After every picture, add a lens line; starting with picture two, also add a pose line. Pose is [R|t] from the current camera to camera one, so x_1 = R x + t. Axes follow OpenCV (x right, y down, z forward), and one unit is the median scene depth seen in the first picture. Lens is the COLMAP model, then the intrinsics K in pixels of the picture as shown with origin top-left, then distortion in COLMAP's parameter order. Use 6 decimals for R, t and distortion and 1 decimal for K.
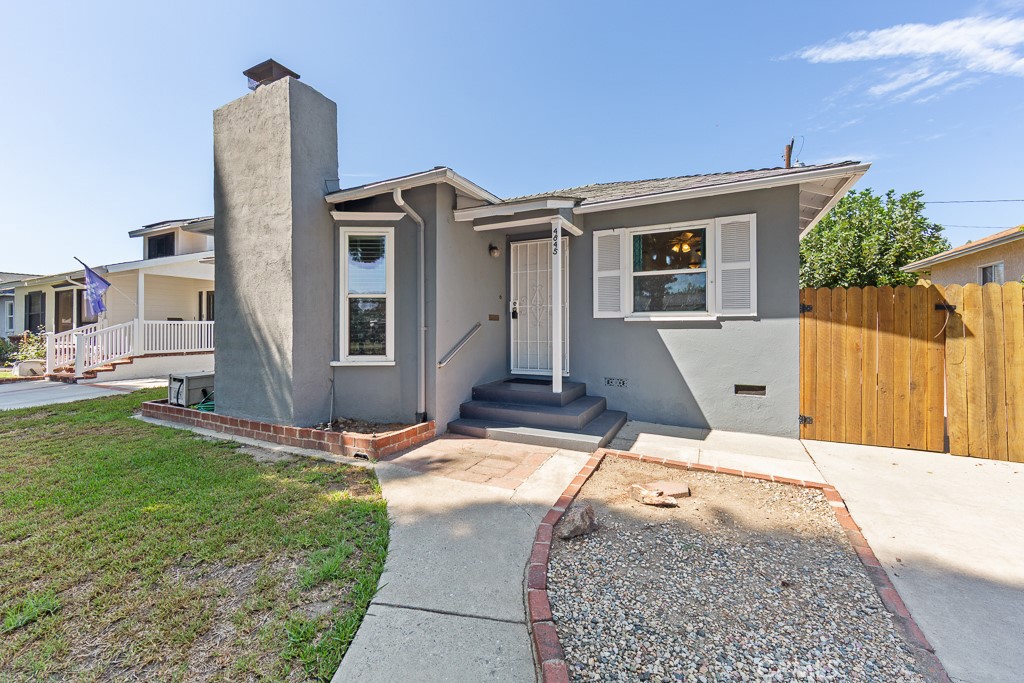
lens RADIAL K [[404.5, 0, 509.4], [0, 404.5, 331.3], [0, 0, 1]] dist [-0.003773, 0.000687]
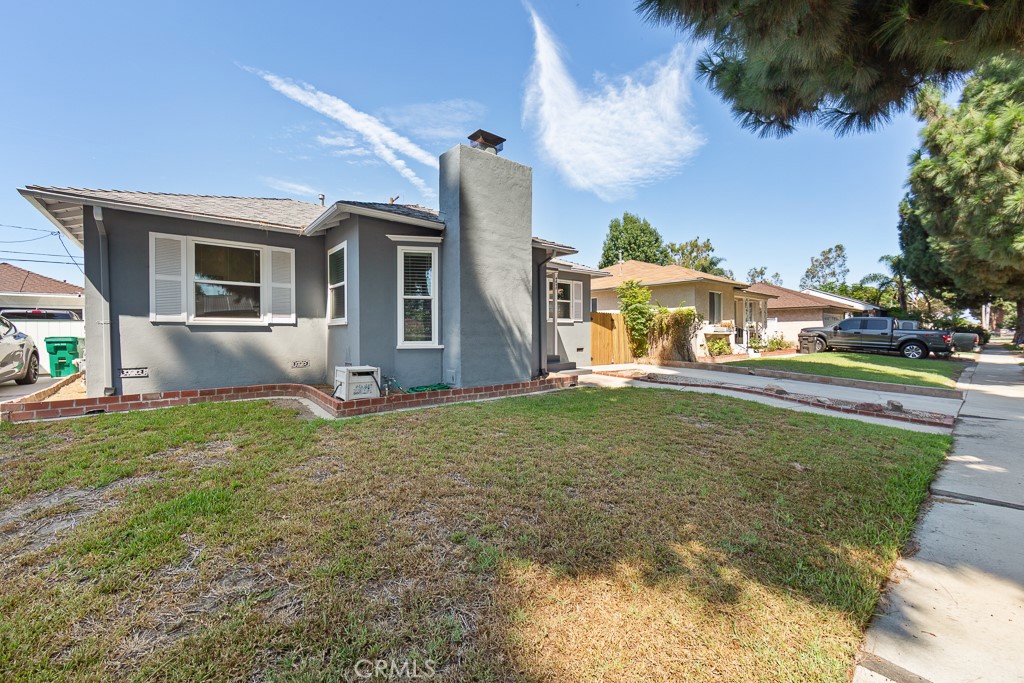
lens RADIAL K [[404.5, 0, 501.8], [0, 404.5, 338.3], [0, 0, 1]] dist [-0.003773, 0.000687]
pose [[0.405301, -0.012658, 0.914096, -1.905276], [0.008412, 0.999913, 0.010116, 0.039876], [-0.914145, 0.003590, 0.405372, 0.396290]]
